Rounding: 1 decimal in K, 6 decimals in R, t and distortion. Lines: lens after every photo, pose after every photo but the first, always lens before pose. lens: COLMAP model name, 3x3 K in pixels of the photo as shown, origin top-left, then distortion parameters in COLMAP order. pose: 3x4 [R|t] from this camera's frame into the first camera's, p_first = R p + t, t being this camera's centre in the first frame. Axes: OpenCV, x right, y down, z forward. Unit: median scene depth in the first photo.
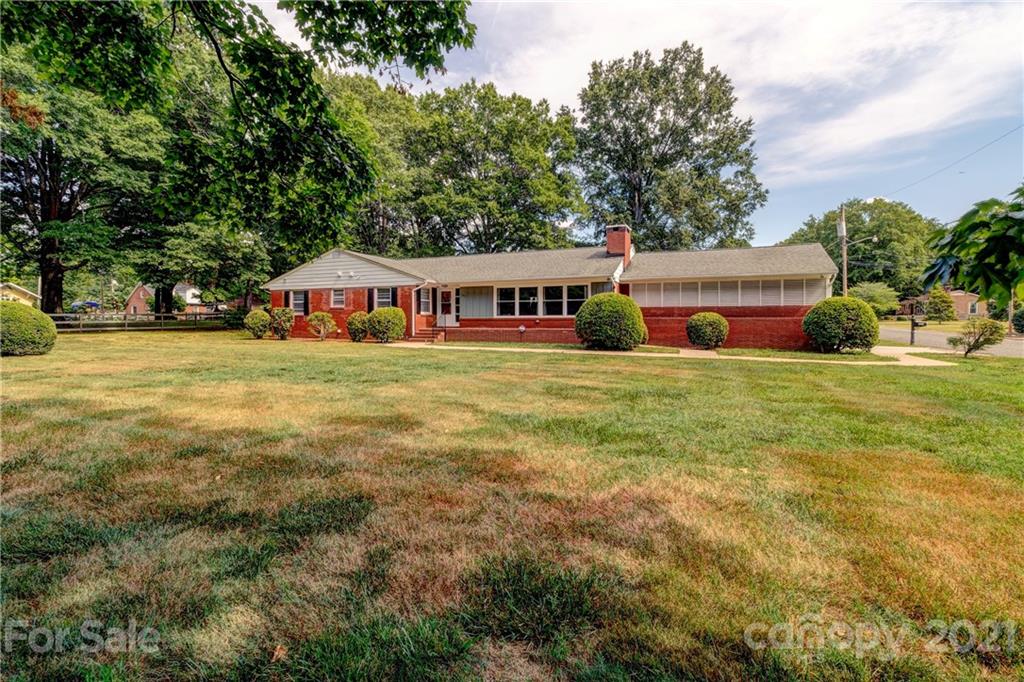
lens RADIAL K [[472.3, 0, 510.5], [0, 472.3, 344.7], [0, 0, 1]] dist [0.002811, -0.001979]
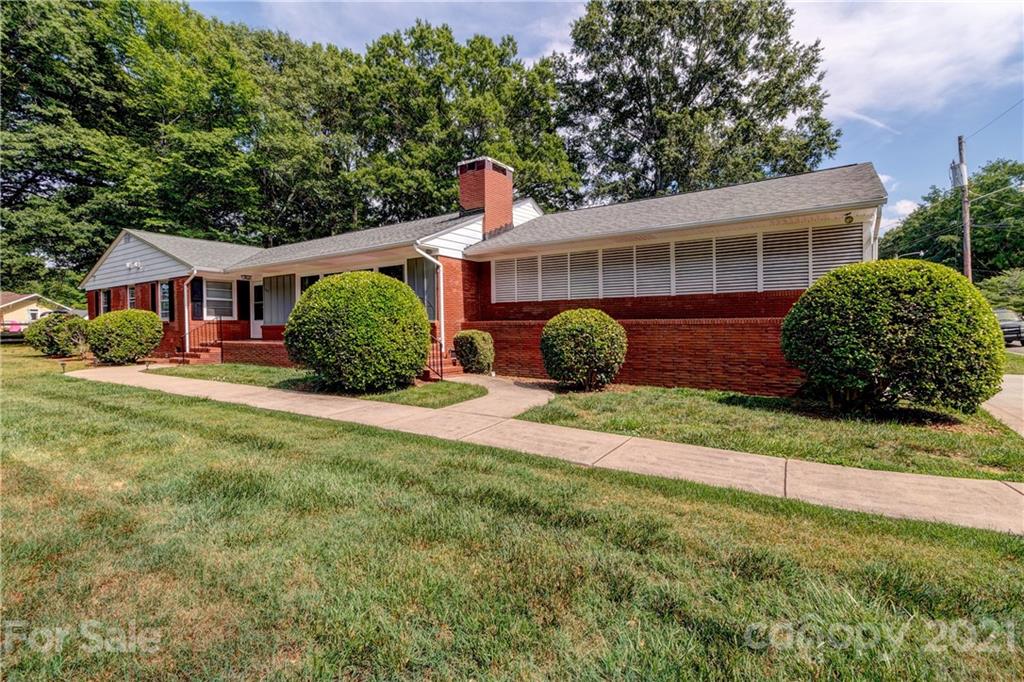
lens RADIAL K [[472.3, 0, 510.9], [0, 472.3, 340.2], [0, 0, 1]] dist [0.002811, -0.001979]
pose [[0.983090, -0.003943, -0.183083, 0.351731], [0.000249, 0.999796, -0.020197, -0.023027], [0.183125, 0.019810, 0.982890, 0.429315]]
